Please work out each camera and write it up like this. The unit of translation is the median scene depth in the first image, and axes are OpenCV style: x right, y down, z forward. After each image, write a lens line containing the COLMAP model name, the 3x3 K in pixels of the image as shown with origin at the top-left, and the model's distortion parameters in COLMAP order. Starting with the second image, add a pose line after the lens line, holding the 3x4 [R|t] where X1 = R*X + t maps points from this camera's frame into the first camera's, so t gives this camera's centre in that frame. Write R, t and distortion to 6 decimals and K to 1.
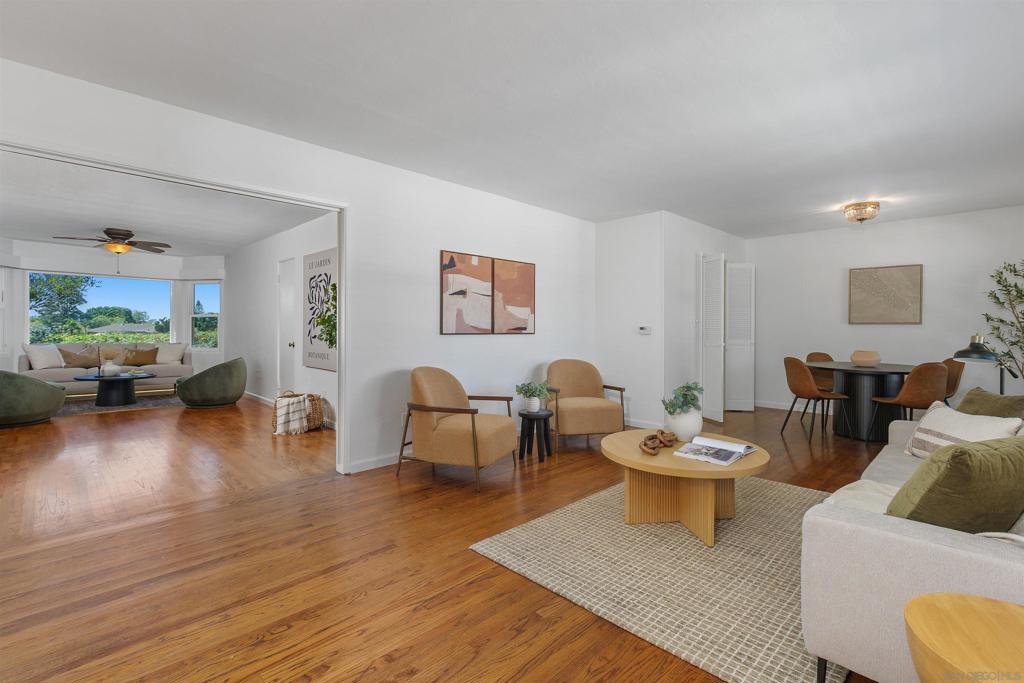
lens RADIAL K [[467.3, 0, 513.5], [0, 467.3, 326.8], [0, 0, 1]] dist [0.000034, -0.000345]
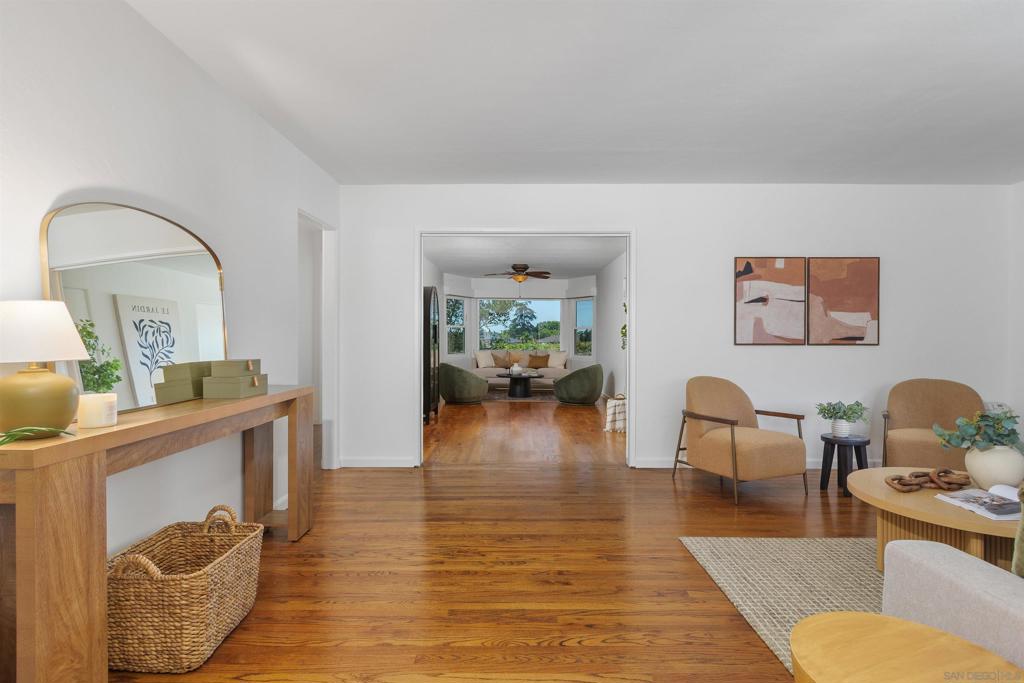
lens RADIAL K [[518.3, 0, 514.5], [0, 518.3, 337.4], [0, 0, 1]] dist [-0.001673, -0.000185]
pose [[0.706488, -0.003214, -0.707717, 0.242441], [0.003278, 0.999994, -0.001269, 0.001156], [0.707717, -0.001424, 0.706495, -0.064284]]
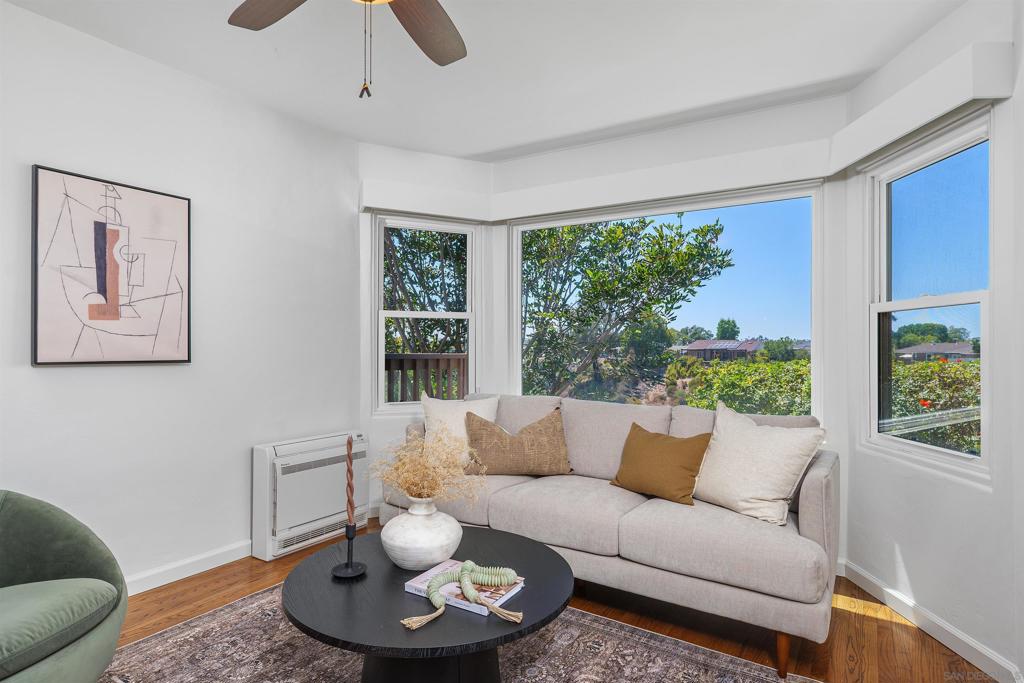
lens RADIAL K [[553.0, 0, 514.0], [0, 553.0, 345.1], [0, 0, 1]] dist [0.003473, 0.000750]
pose [[0.213567, -0.006358, -0.976908, -0.793652], [0.003627, 0.999977, -0.005715, -0.004110], [0.976922, -0.002322, 0.213585, 1.343369]]
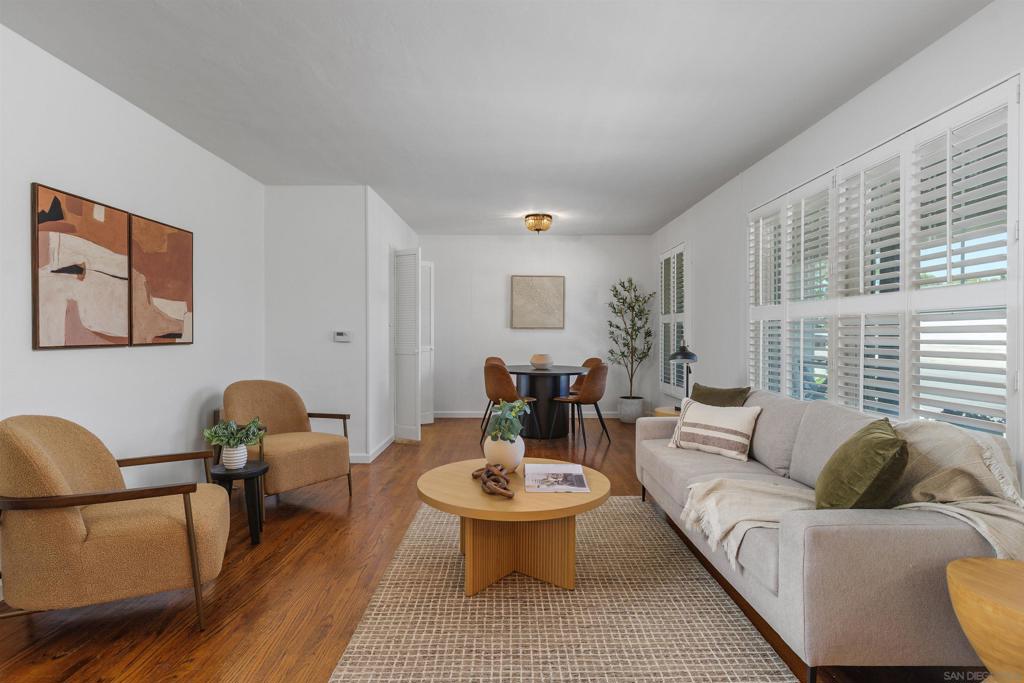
lens RADIAL K [[544.9, 0, 512.8], [0, 544.9, 336.0], [0, 0, 1]] dist [-0.001883, -0.001262]
pose [[0.704298, -0.007422, 0.709865, -0.180595], [-0.000556, 0.999939, 0.011006, -0.003749], [-0.709904, -0.008146, 0.704251, 0.185889]]
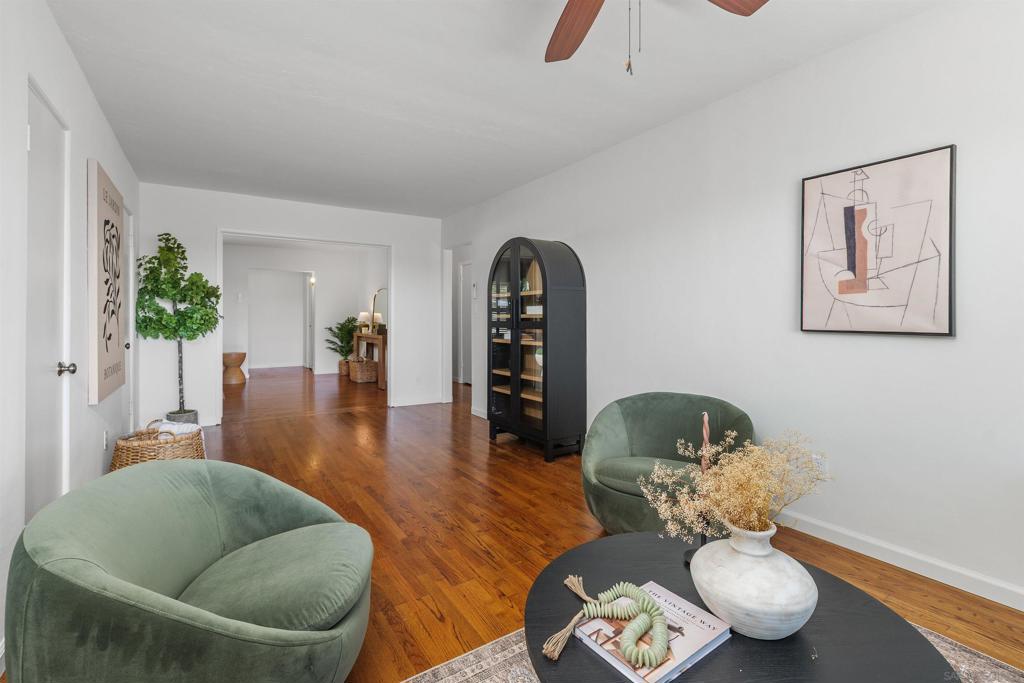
lens RADIAL K [[467.3, 0, 513.5], [0, 467.3, 326.8], [0, 0, 1]] dist [0.000034, -0.000345]
pose [[-0.981986, -0.019287, 0.187965, -1.104748], [-0.017613, 0.999789, 0.010570, 0.002898], [-0.188129, 0.007069, -0.982119, 1.602449]]
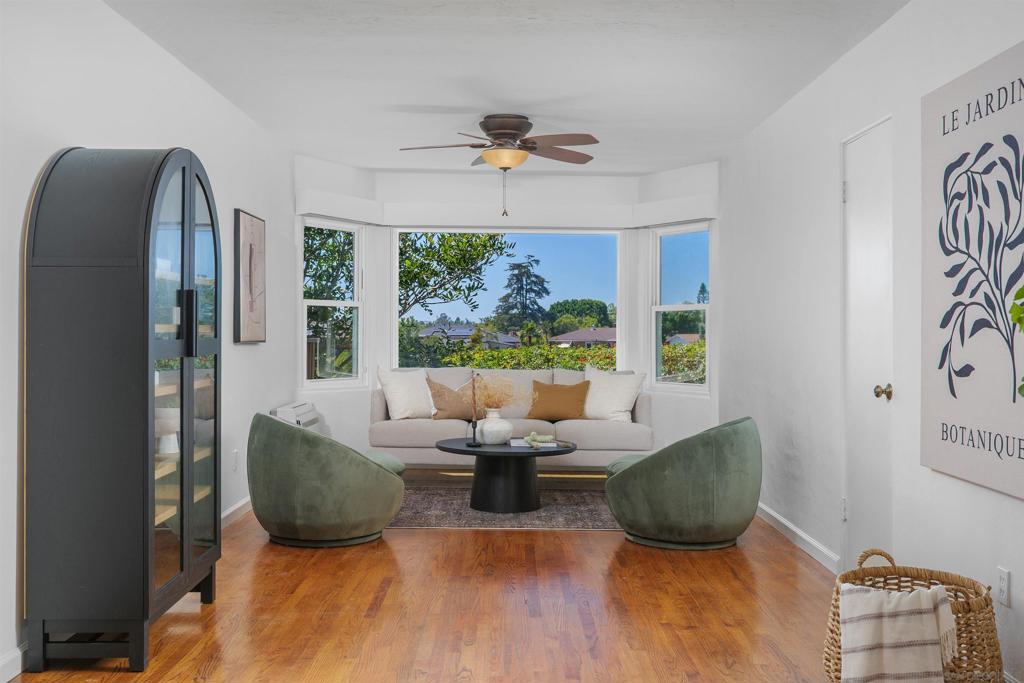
lens RADIAL K [[1017.8, 0, 513.8], [0, 1017.8, 329.4], [0, 0, 1]] dist [-0.000355, 0.005416]
pose [[0.711349, -0.004906, -0.702822, -0.213325], [0.003287, 0.999988, -0.003654, -0.002540], [0.702832, 0.000289, 0.711356, 0.423446]]
